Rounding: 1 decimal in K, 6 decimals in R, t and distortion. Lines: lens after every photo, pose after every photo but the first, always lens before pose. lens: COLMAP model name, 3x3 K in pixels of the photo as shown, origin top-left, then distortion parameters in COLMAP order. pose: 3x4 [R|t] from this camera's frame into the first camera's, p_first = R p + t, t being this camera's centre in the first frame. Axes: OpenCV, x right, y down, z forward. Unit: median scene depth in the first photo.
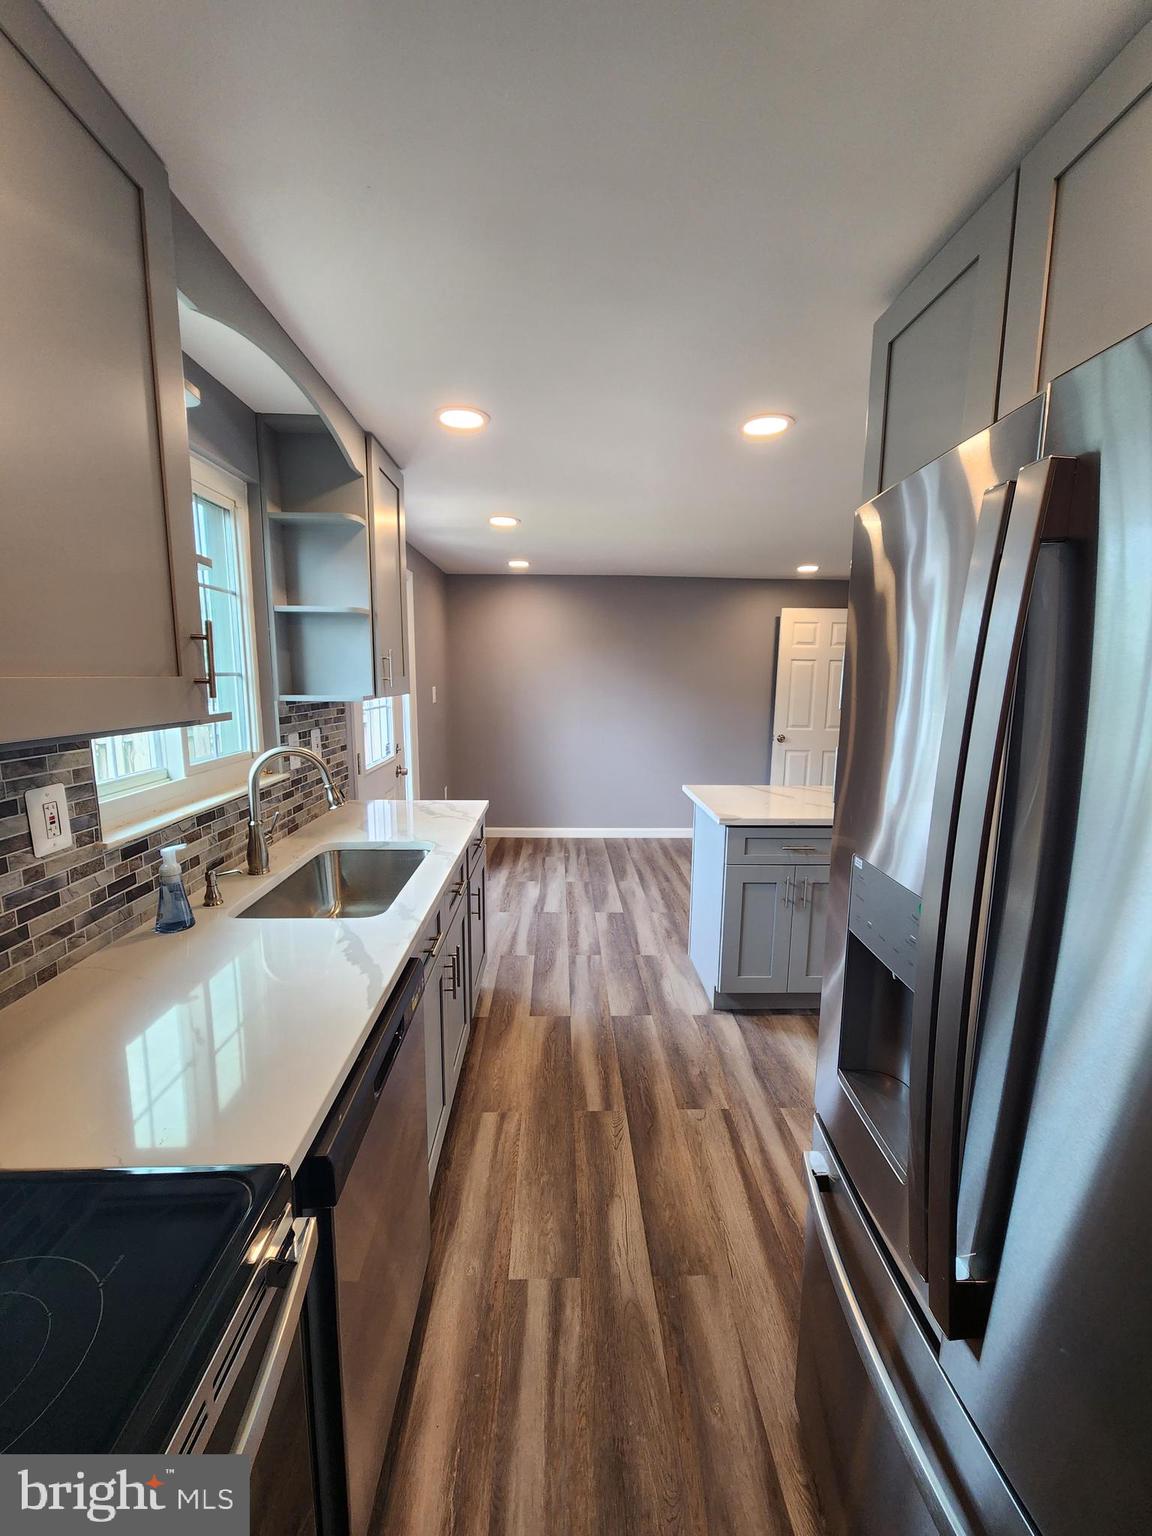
lens RADIAL K [[639.9, 0, 584.0], [0, 639.9, 766.2], [0, 0, 1]] dist [-0.000910, -0.001206]
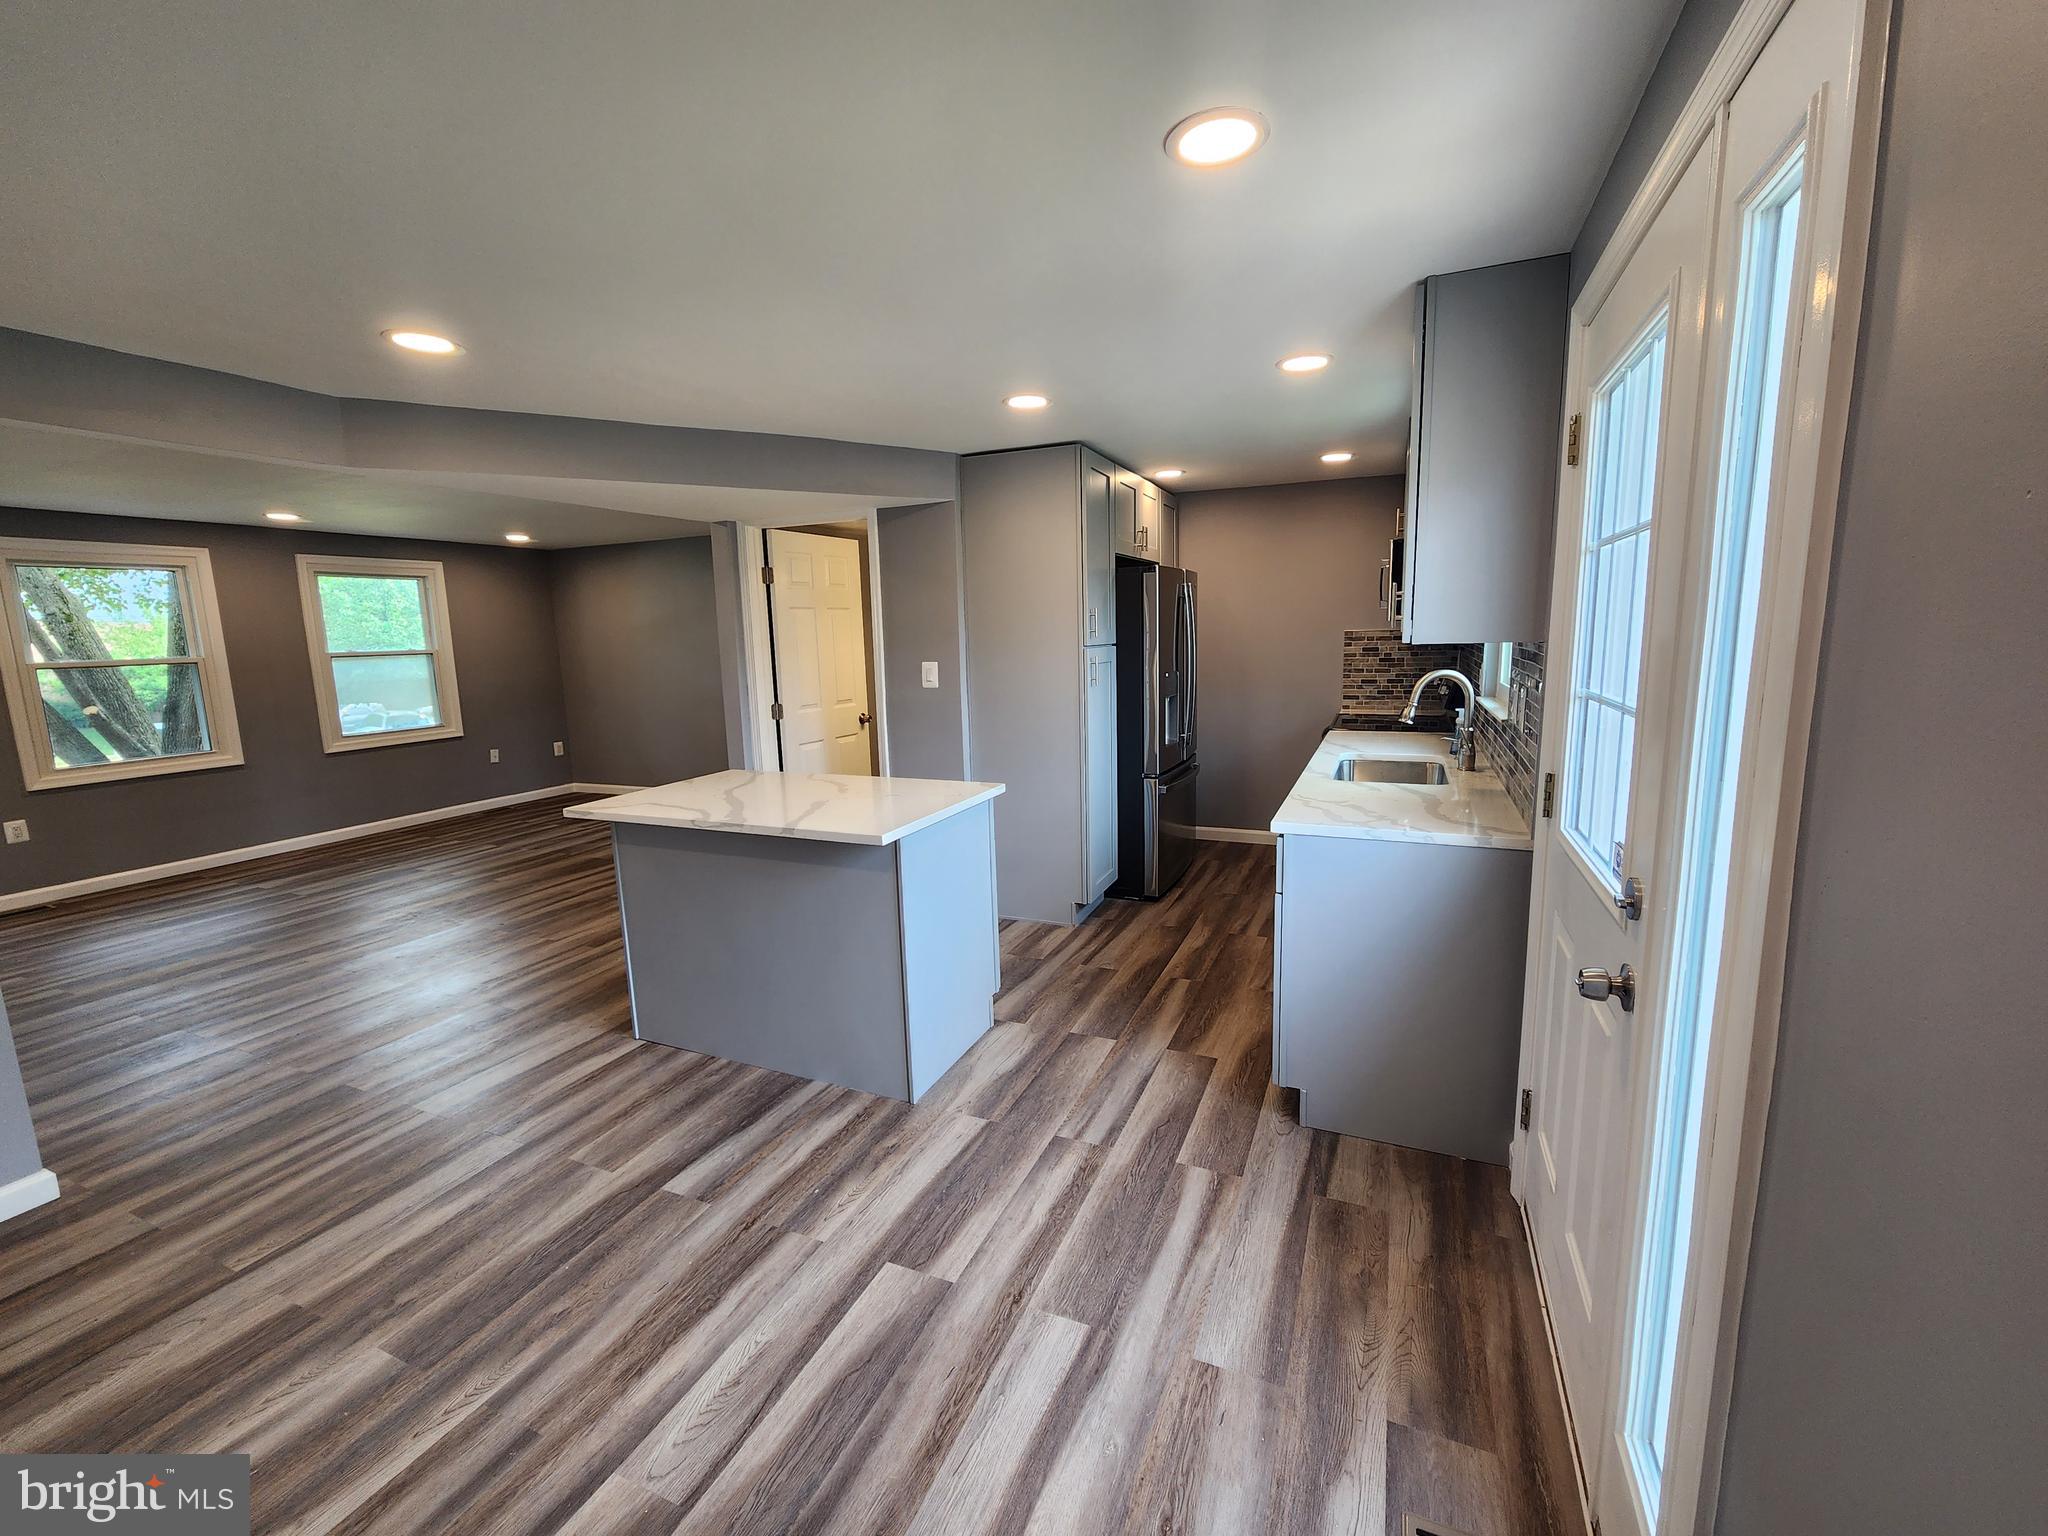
lens RADIAL K [[853.1, 0, 1024.0], [0, 853.1, 768.0], [0, 0, 1]] dist [-0.000910, -0.001206]
pose [[-0.901472, -0.051724, 0.429736, -0.265475], [0.081954, 0.954478, 0.286802, -0.229869], [-0.425008, 0.293762, -0.856196, 1.669524]]
